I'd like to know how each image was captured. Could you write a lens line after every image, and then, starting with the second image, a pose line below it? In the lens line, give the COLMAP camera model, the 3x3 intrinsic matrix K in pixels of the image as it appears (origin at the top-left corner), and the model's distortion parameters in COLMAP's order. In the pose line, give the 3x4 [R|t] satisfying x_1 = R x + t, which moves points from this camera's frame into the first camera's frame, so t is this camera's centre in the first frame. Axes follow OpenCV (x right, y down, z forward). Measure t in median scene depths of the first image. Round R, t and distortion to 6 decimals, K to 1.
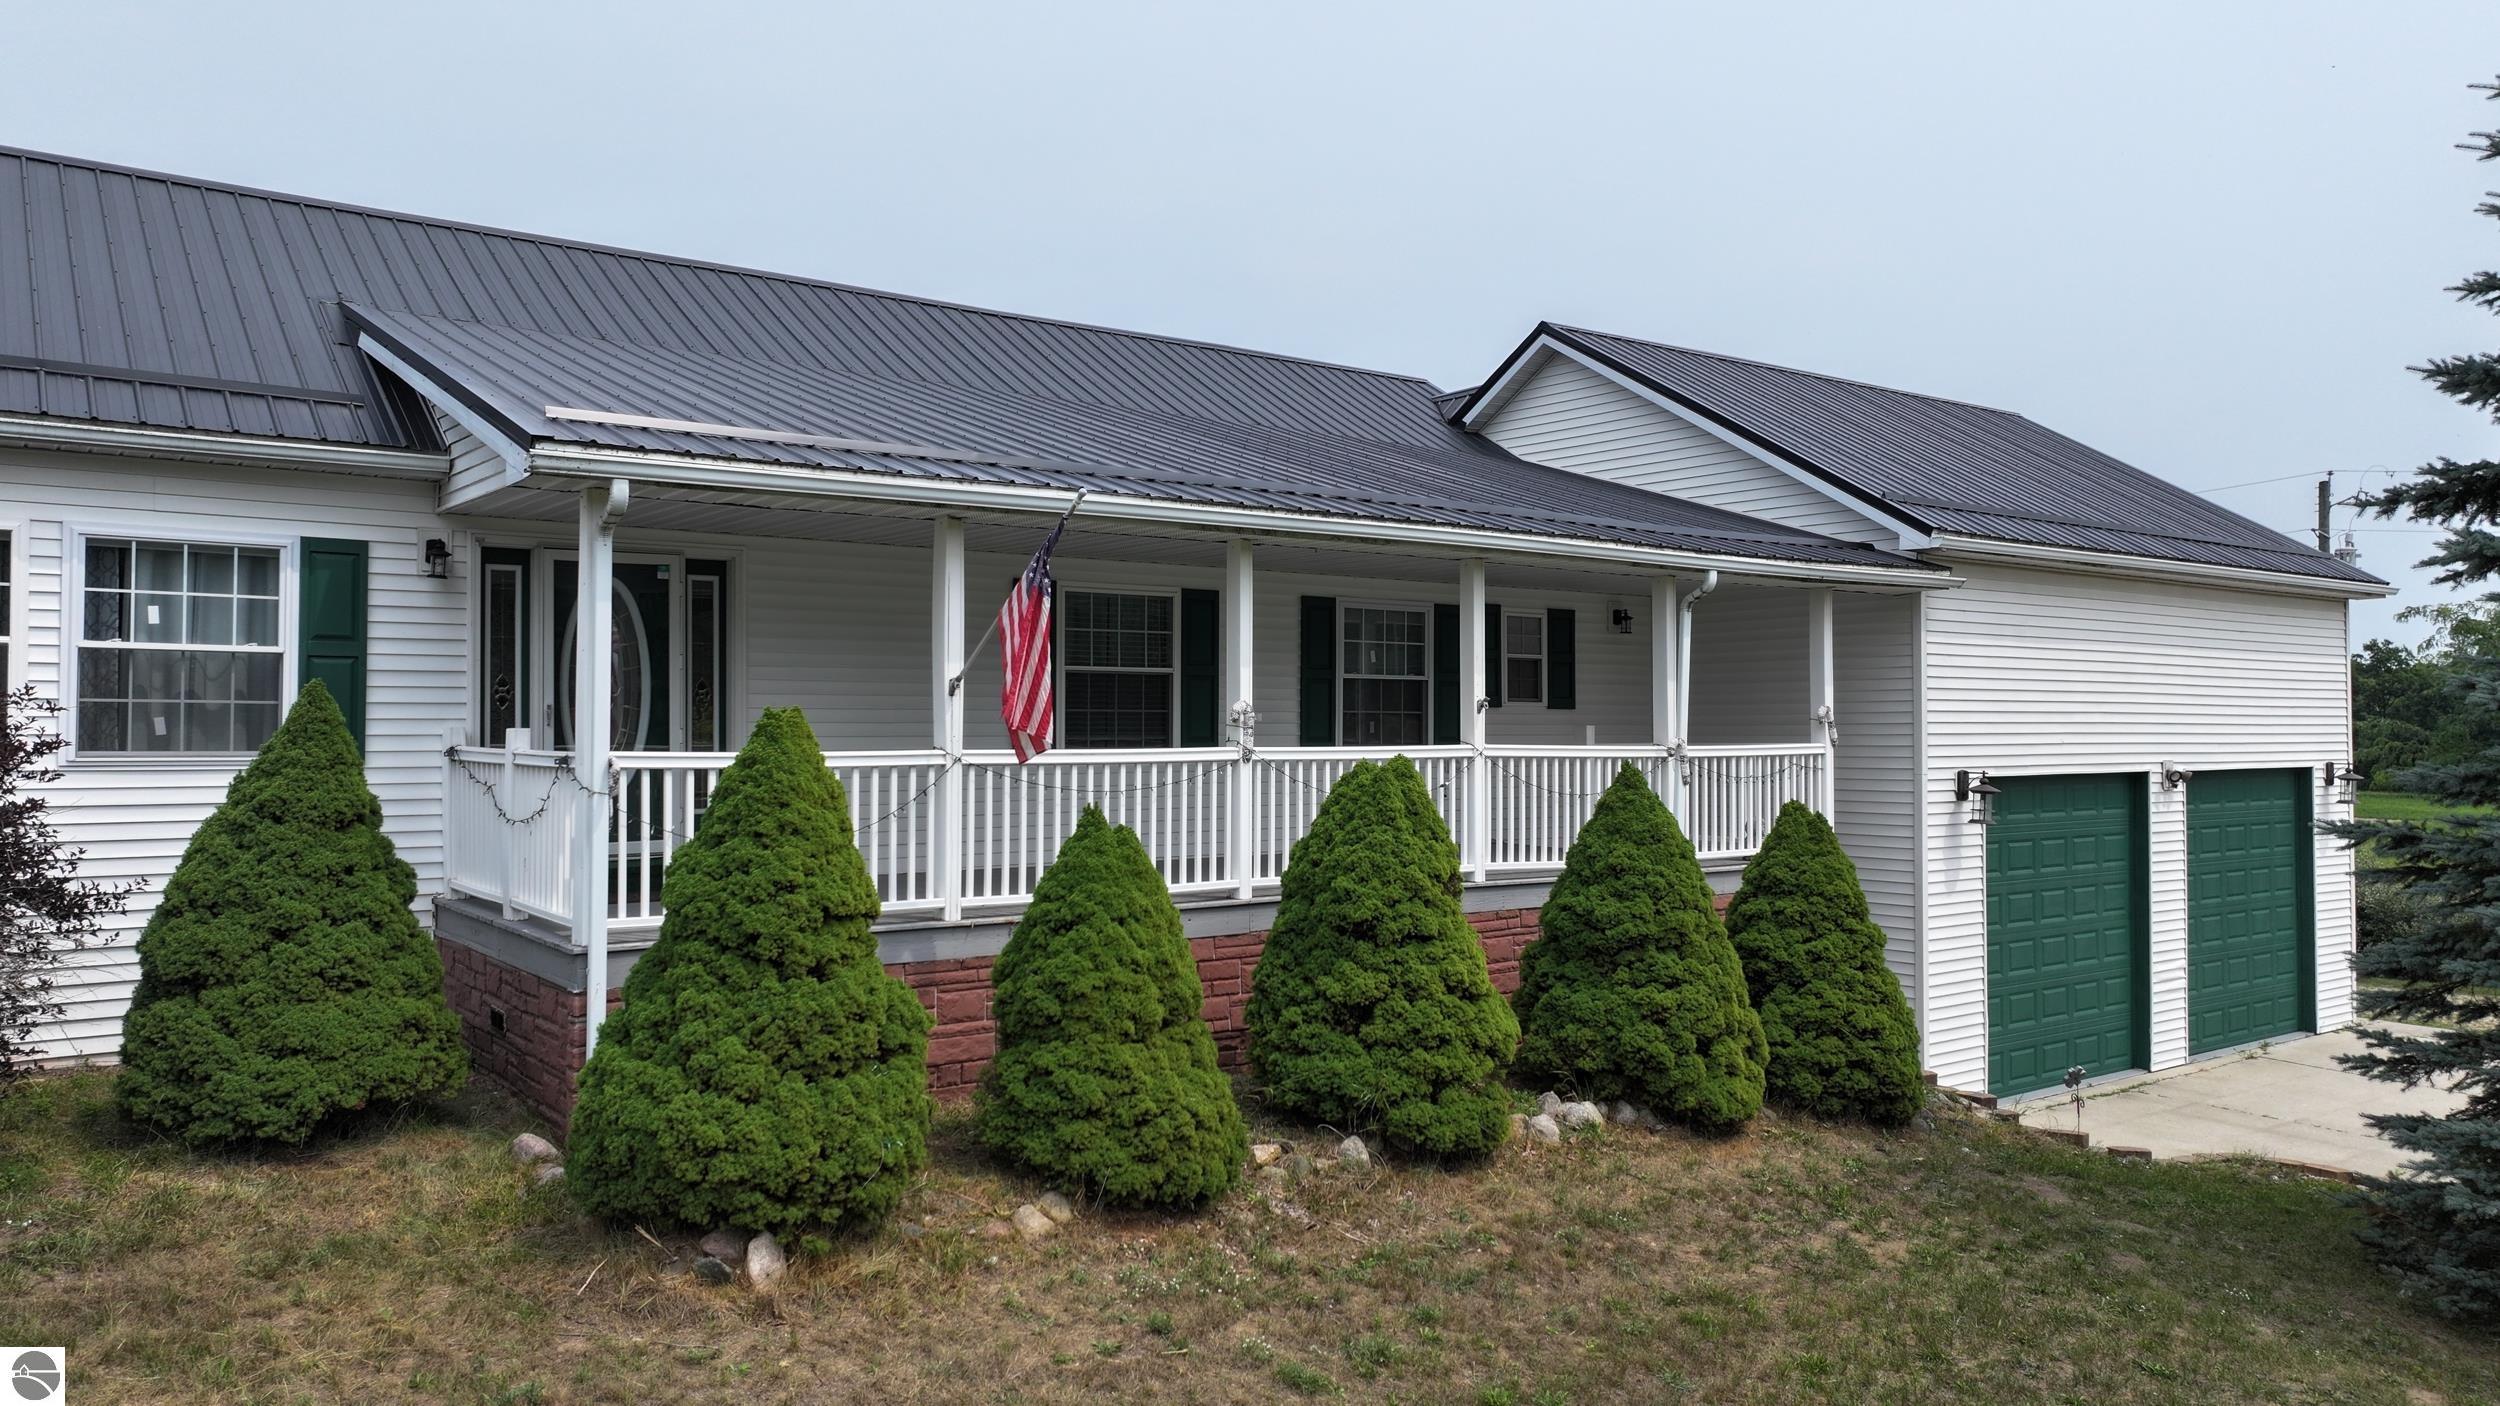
lens RADIAL K [[1754.4, 0, 1247.9], [0, 1754.4, 702.2], [0, 0, 1]] dist [-0.000996, 0.017191]
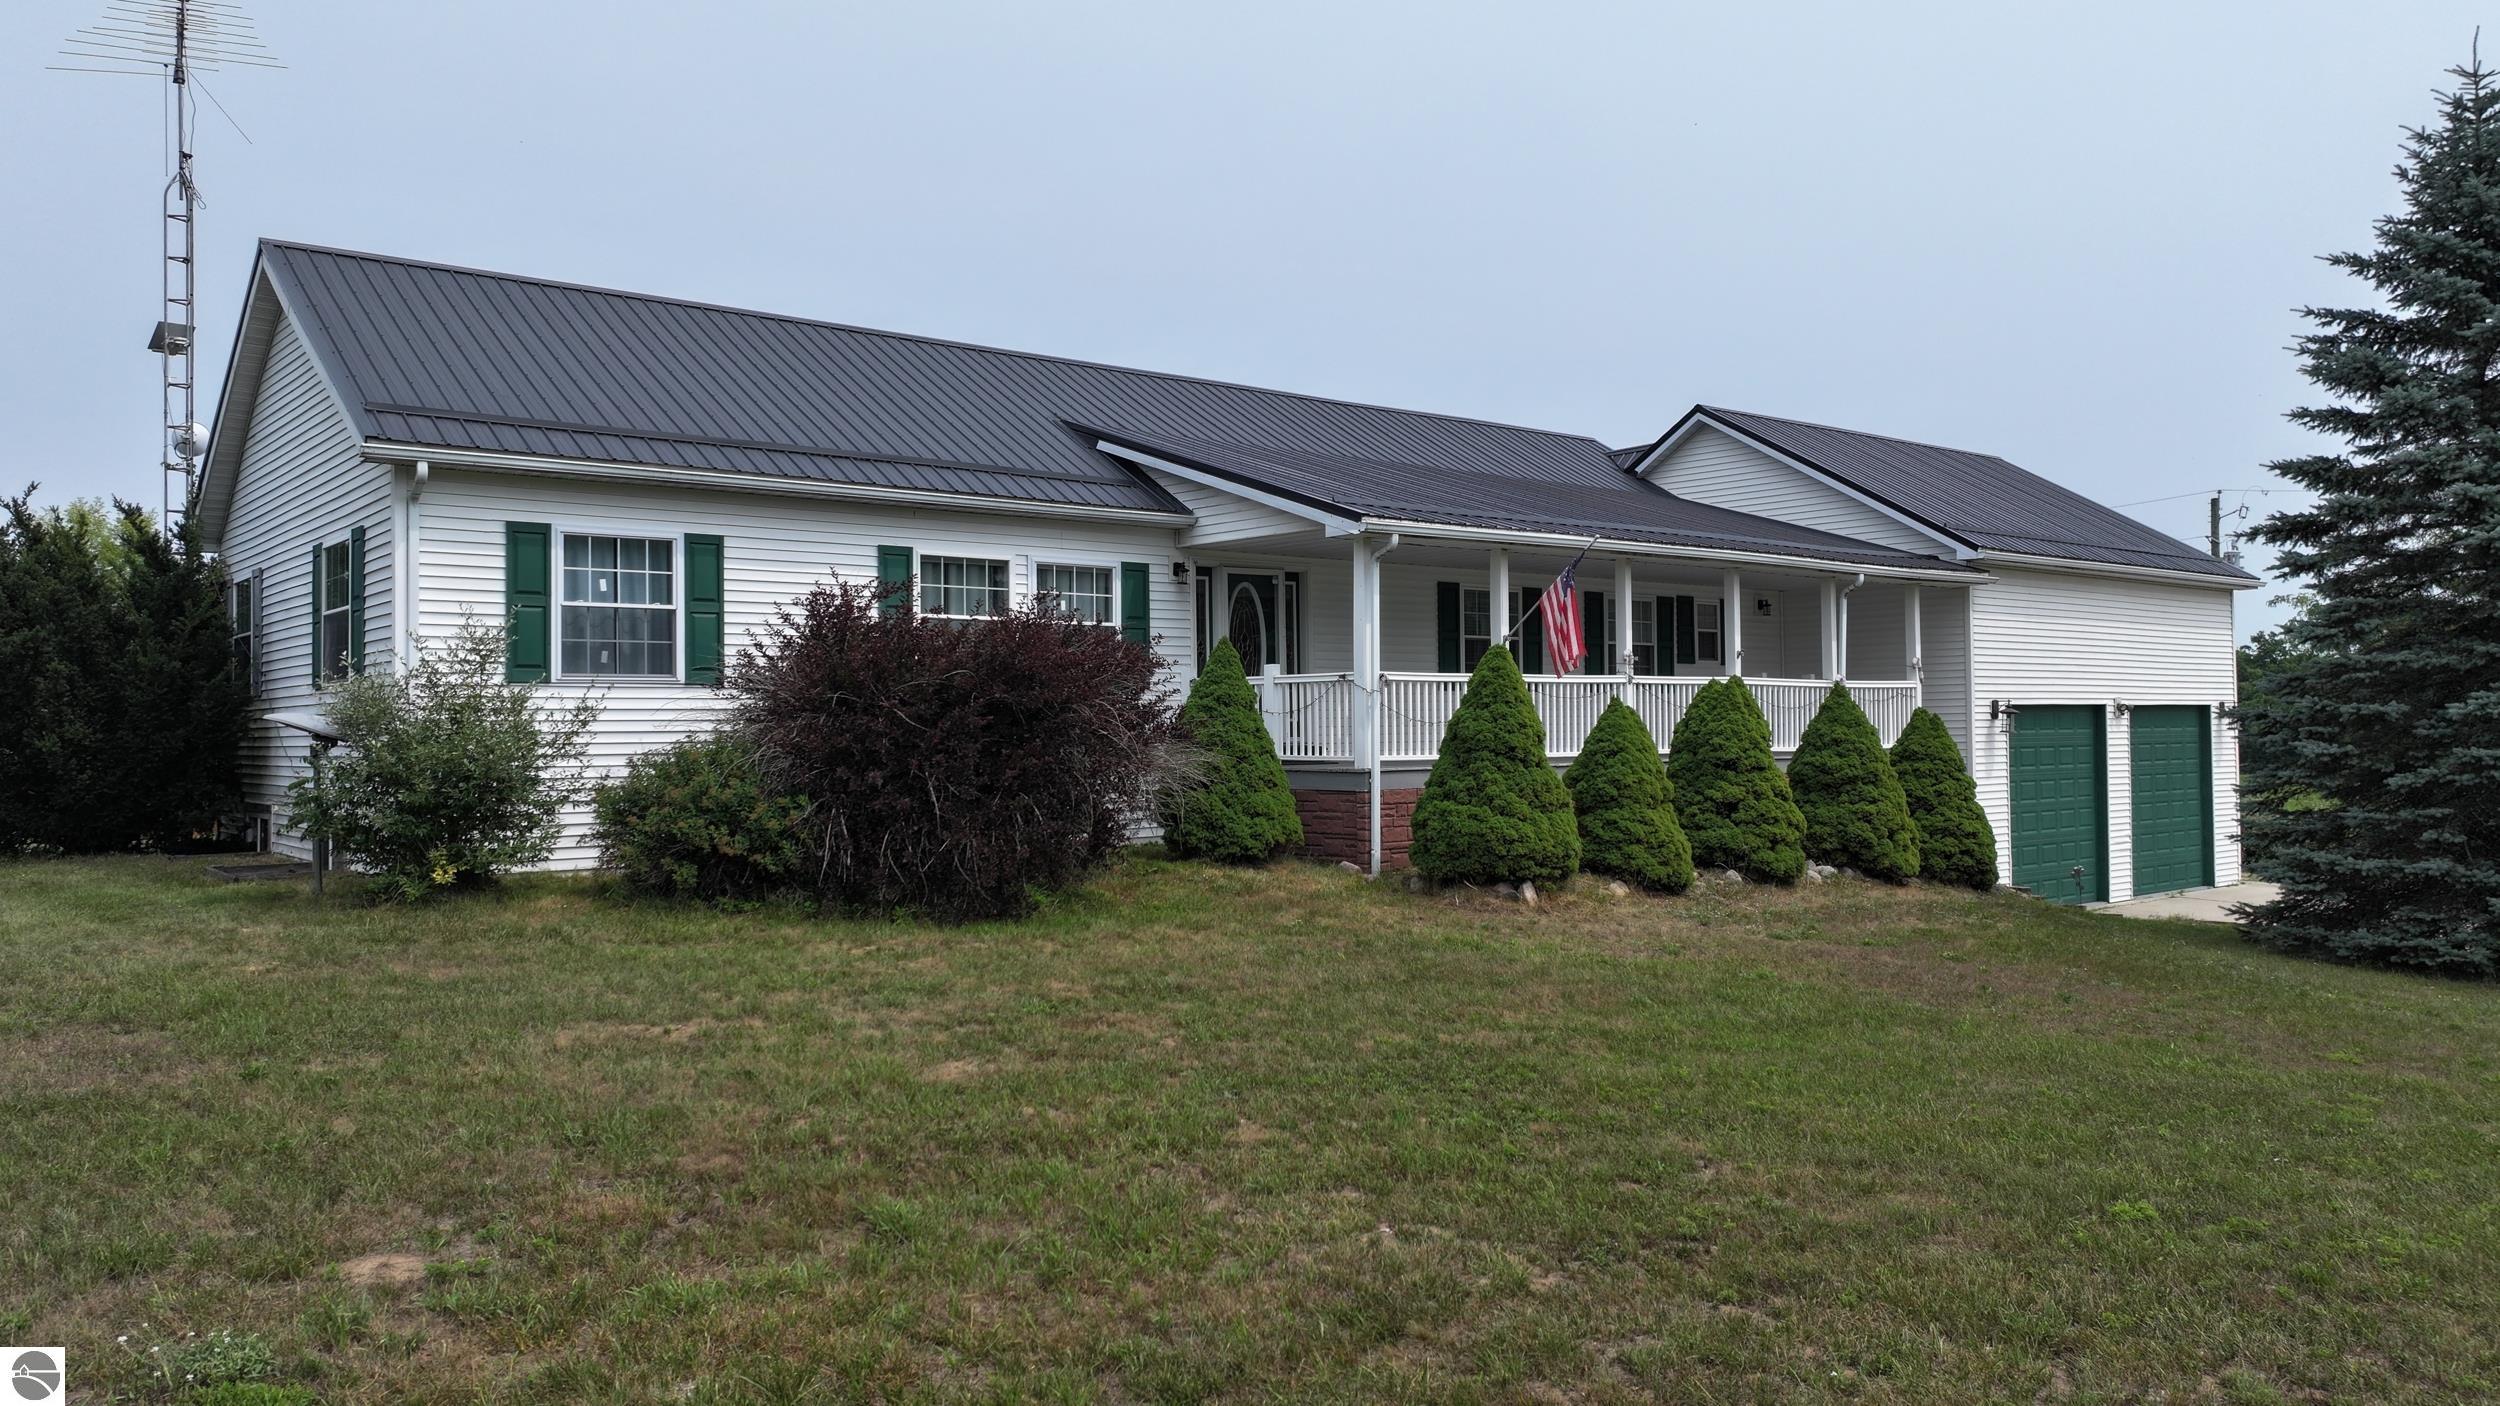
lens RADIAL K [[1754.4, 0, 1251.5], [0, 1754.4, 703.3], [0, 0, 1]] dist [-0.000996, 0.017191]
pose [[0.998814, -0.010939, 0.047444, -0.474850], [0.011003, 0.999939, -0.001072, 0.052045], [-0.047430, 0.001592, 0.998873, -0.768304]]
